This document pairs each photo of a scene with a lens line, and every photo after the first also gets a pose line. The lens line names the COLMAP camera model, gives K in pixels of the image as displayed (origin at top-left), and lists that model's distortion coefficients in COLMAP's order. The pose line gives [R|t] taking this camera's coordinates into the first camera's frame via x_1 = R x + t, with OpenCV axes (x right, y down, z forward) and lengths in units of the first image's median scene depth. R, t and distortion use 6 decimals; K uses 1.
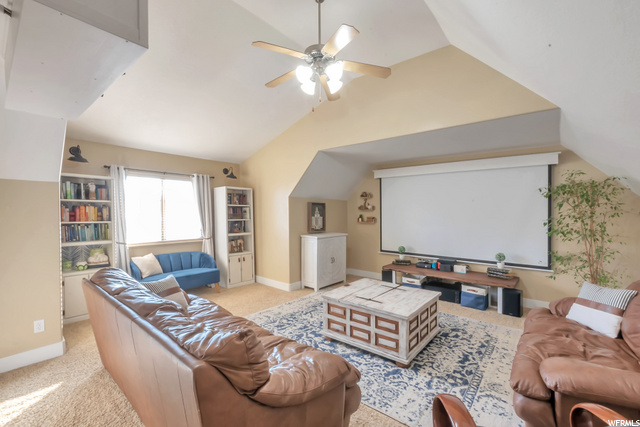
lens RADIAL K [[274.0, 0, 315.0], [0, 274.0, 214.0], [0, 0, 1]] dist [0.000948, 0.000649]
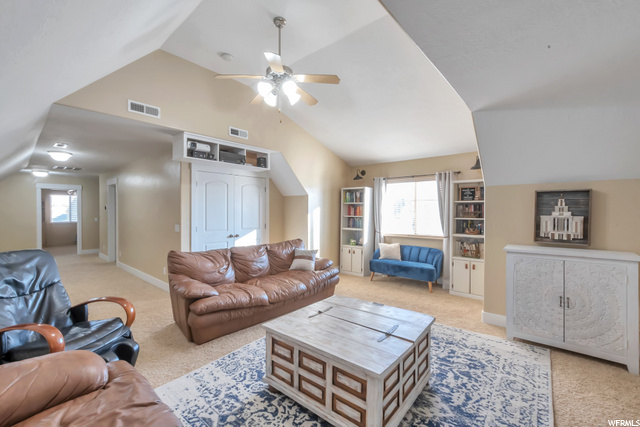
lens RADIAL K [[272.9, 0, 323.1], [0, 272.9, 216.5], [0, 0, 1]] dist [0.000715, 0.000191]
pose [[0.022495, 0.014387, -0.999643, 0.825341], [-0.007761, 0.999869, 0.014216, 0.010234], [0.999717, 0.007438, 0.022603, 0.802948]]
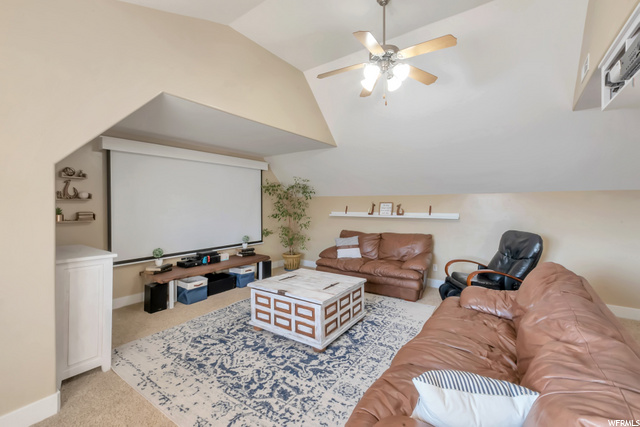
lens RADIAL K [[281.0, 0, 311.0], [0, 281.0, 198.6], [0, 0, 1]] dist [0.000076, 0.000193]
pose [[-0.071055, 0.009831, 0.997424, -0.715364], [0.010271, 0.999906, -0.009124, -0.010441], [-0.997420, 0.009596, -0.071149, 0.938495]]
